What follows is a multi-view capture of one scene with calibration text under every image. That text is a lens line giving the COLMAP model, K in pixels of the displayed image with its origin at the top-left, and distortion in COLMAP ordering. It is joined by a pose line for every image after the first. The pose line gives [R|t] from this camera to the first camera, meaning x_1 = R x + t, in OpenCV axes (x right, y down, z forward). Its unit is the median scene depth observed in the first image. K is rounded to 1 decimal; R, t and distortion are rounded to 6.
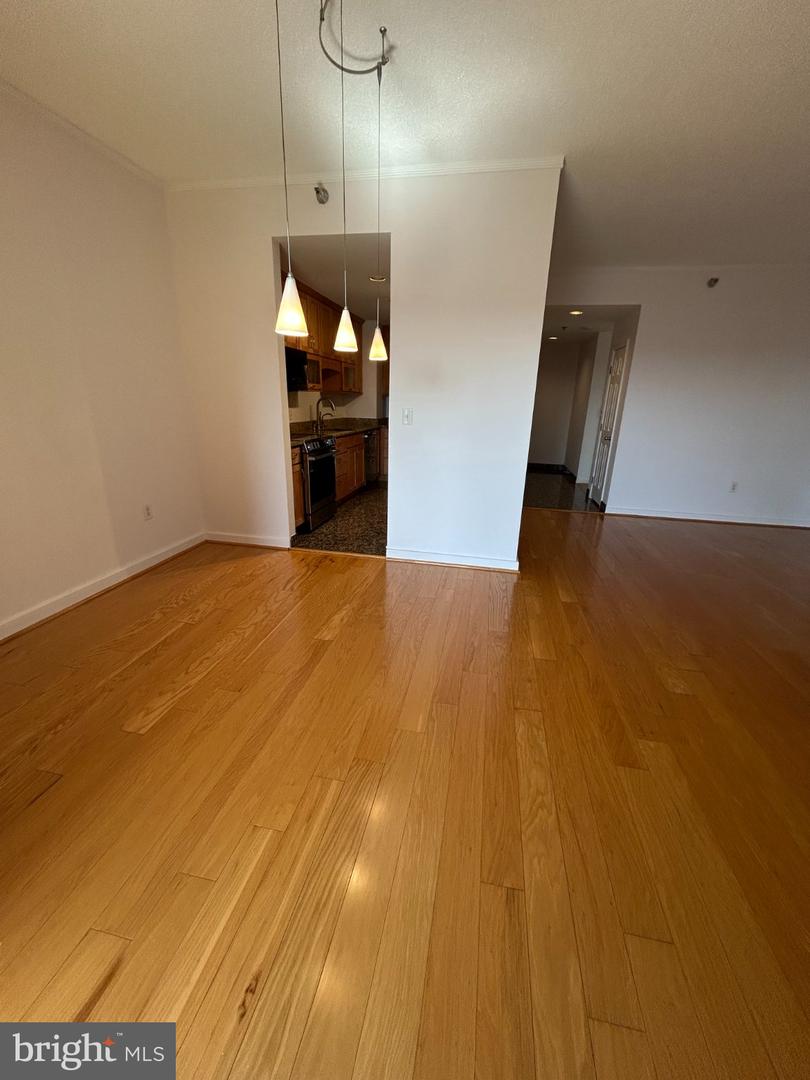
lens RADIAL K [[433.2, 0, 405.6], [0, 433.2, 542.7], [0, 0, 1]] dist [-0.001566, -0.000063]
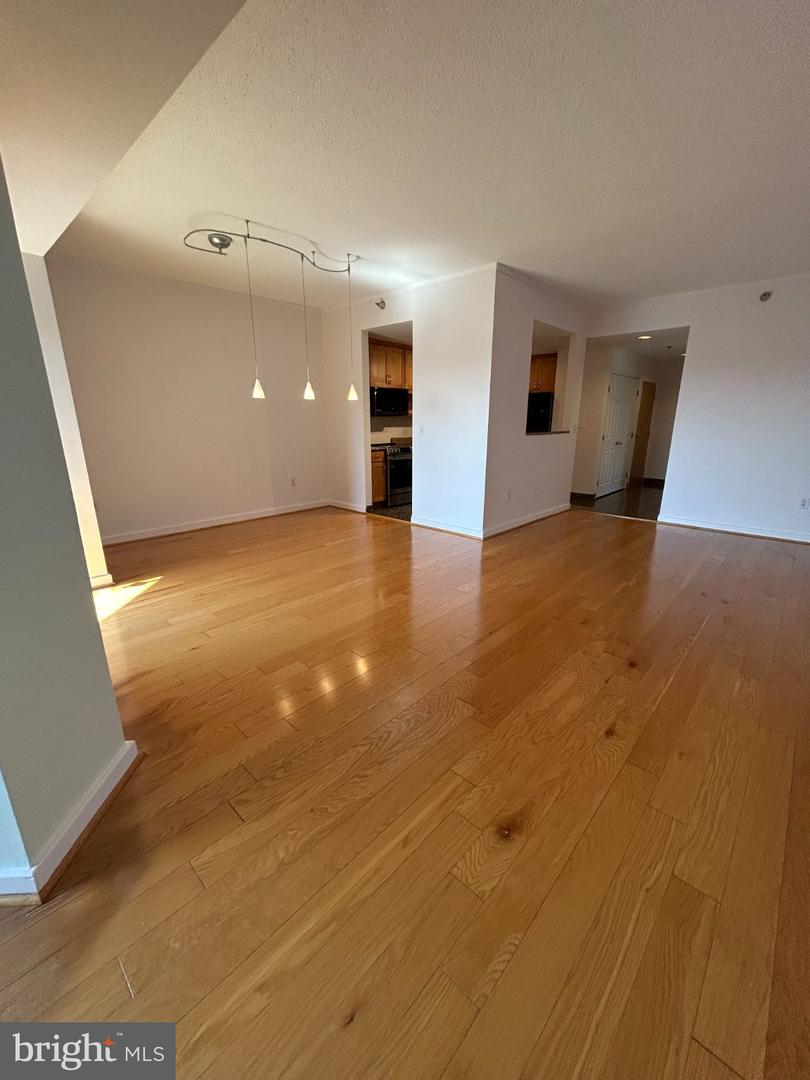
lens RADIAL K [[438.2, 0, 408.2], [0, 438.2, 543.3], [0, 0, 1]] dist [0.001998, 0.000142]
pose [[0.851454, 0.119637, -0.510601, 0.708623], [-0.145270, 0.989337, -0.010438, 0.117832], [0.503908, 0.083062, 0.859754, -0.300325]]
